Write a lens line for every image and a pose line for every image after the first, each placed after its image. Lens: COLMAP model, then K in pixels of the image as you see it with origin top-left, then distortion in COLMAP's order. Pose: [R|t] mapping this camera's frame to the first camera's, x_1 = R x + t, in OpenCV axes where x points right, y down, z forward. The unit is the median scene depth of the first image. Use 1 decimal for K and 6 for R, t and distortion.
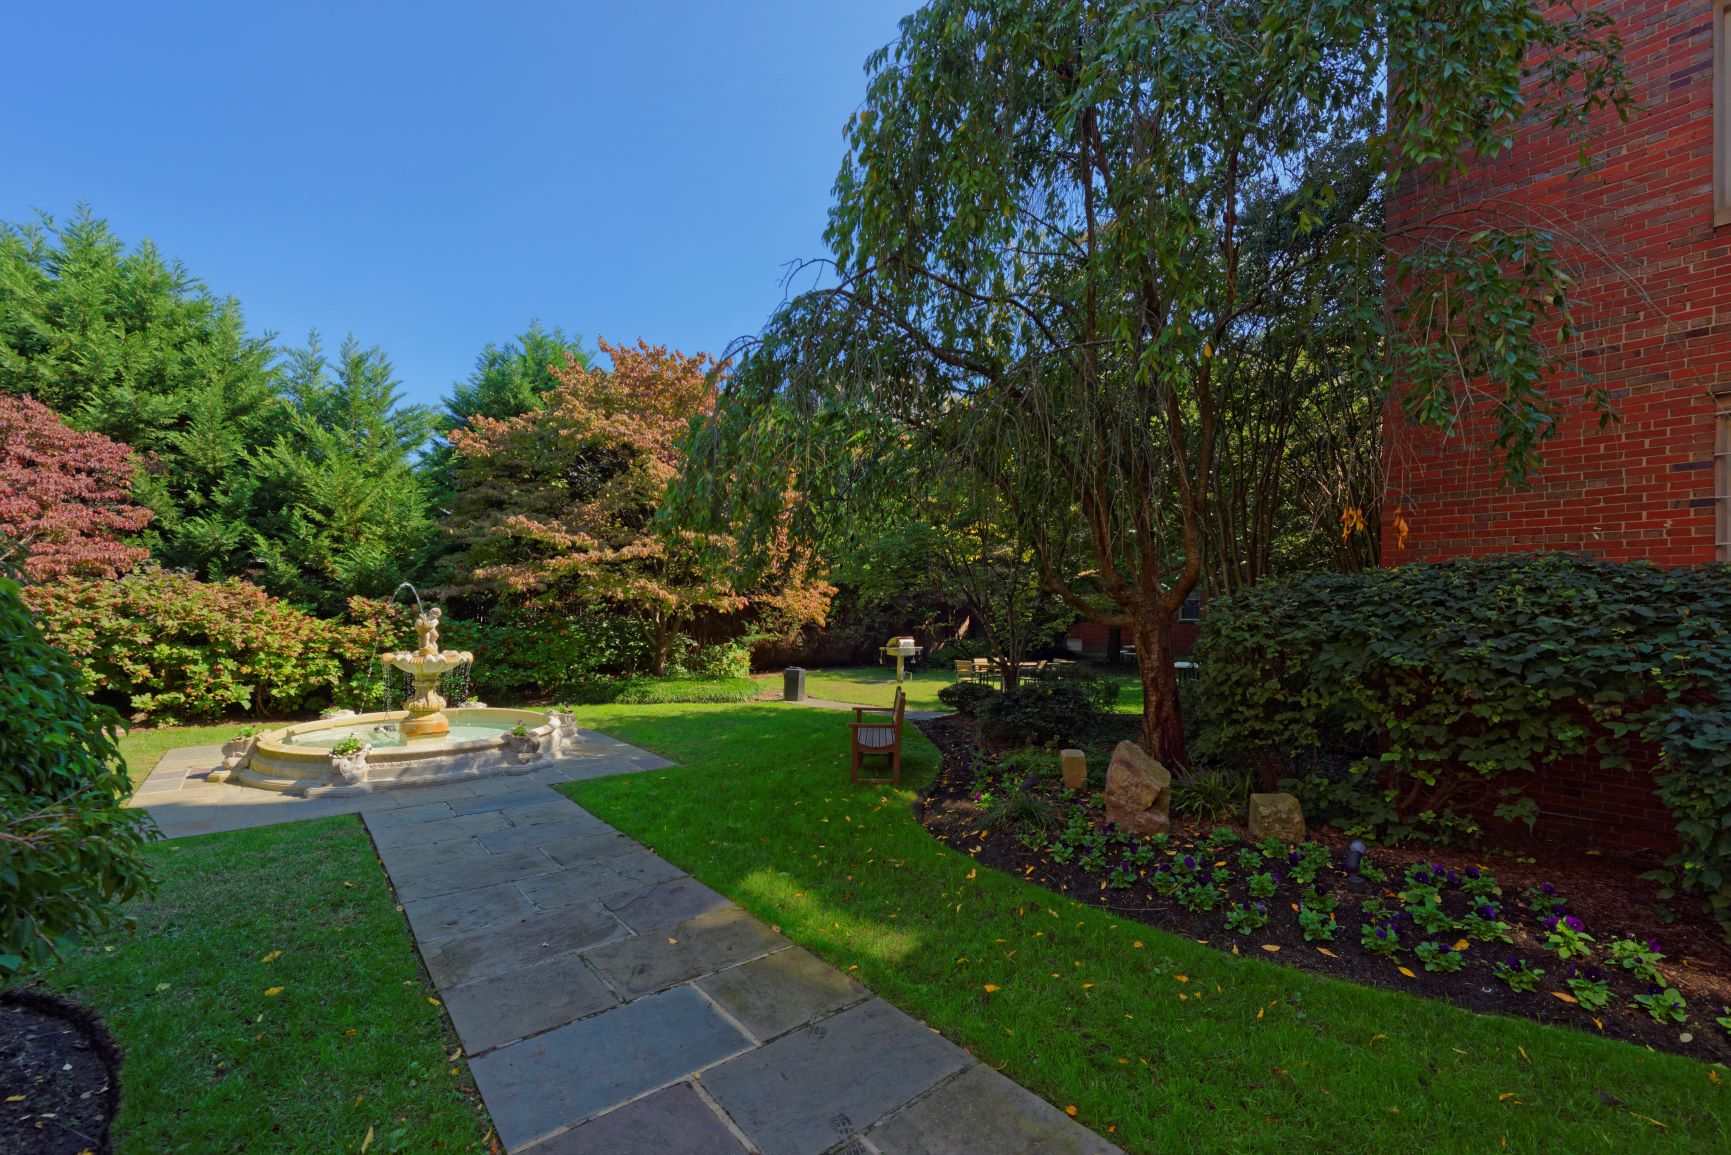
lens RADIAL K [[716.4, 0, 865.5], [0, 716.4, 577.5], [0, 0, 1]] dist [0.000991, 0.000024]
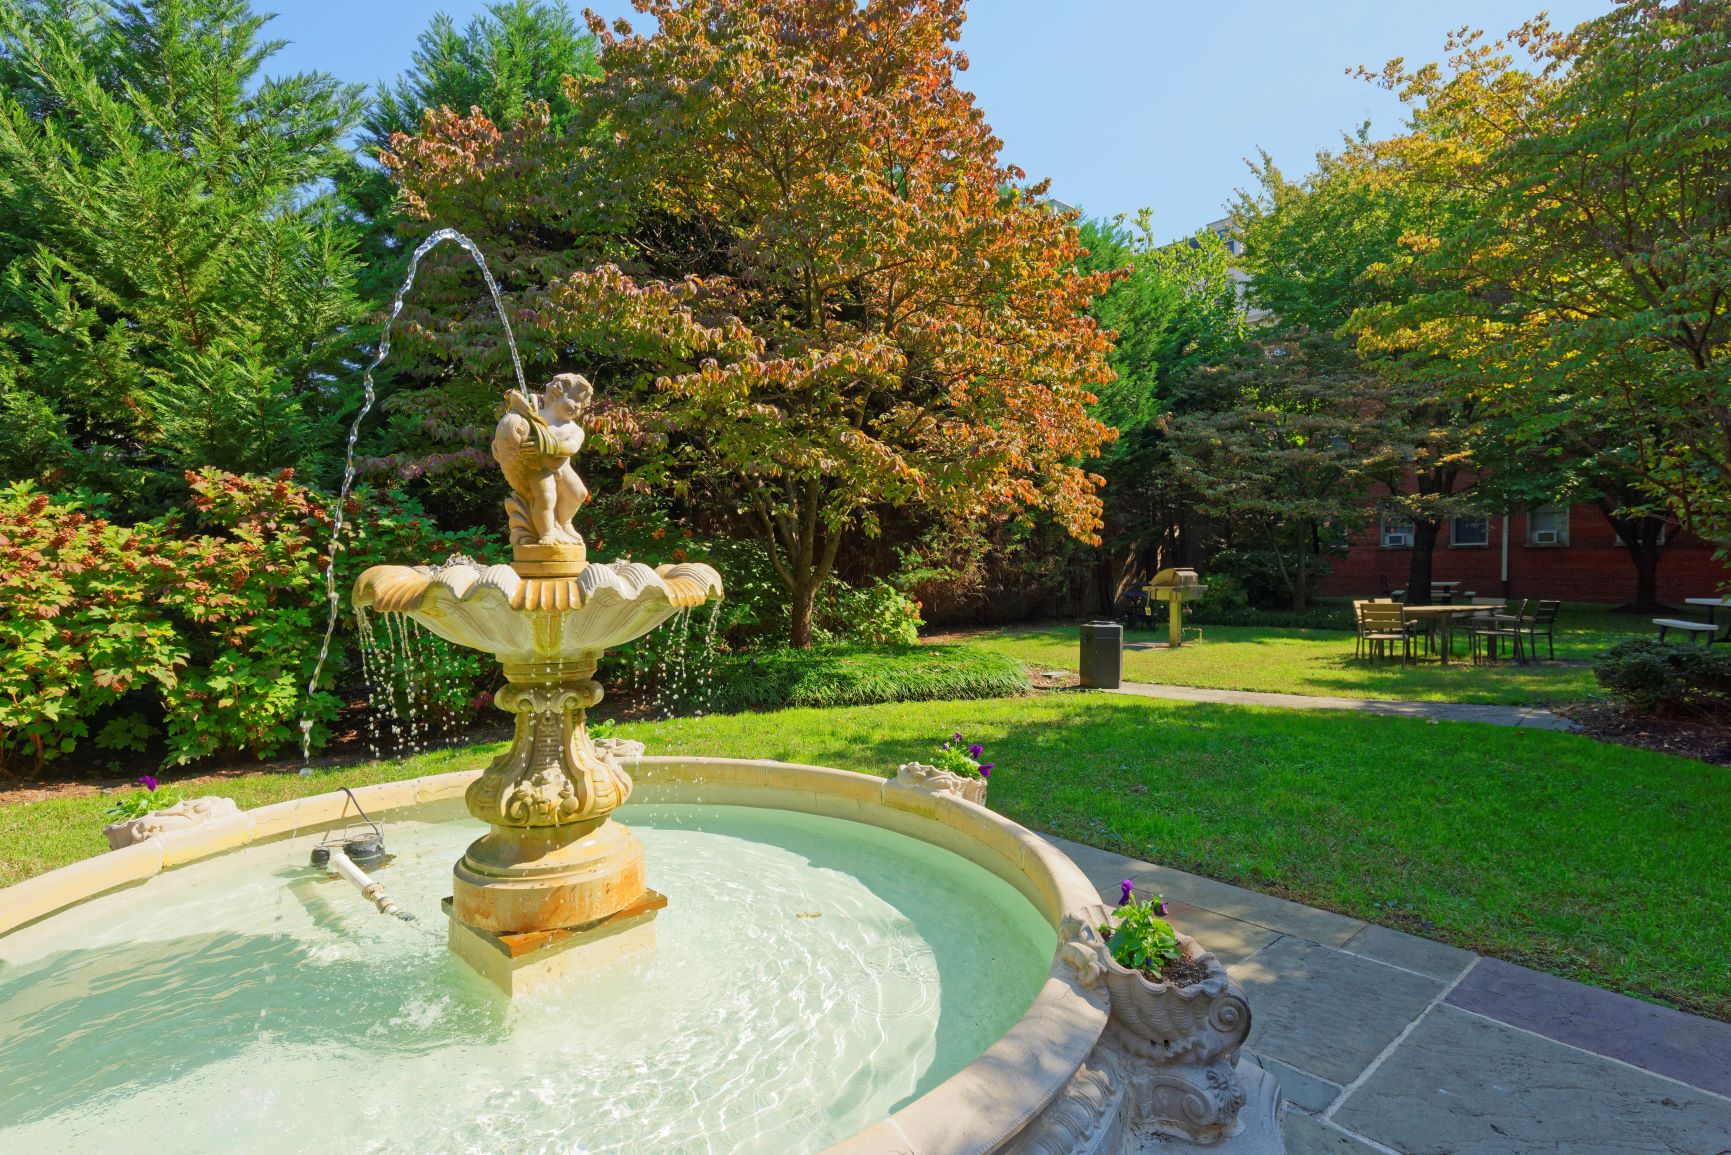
lens RADIAL K [[865.8, 0, 865.5], [0, 865.8, 577.5], [0, 0, 1]] dist [-0.000345, 0.000190]
pose [[0.999140, -0.022305, 0.034943, -0.370360], [0.020021, 0.997723, 0.064409, 0.066095], [-0.036300, -0.063654, 0.997312, 0.512378]]
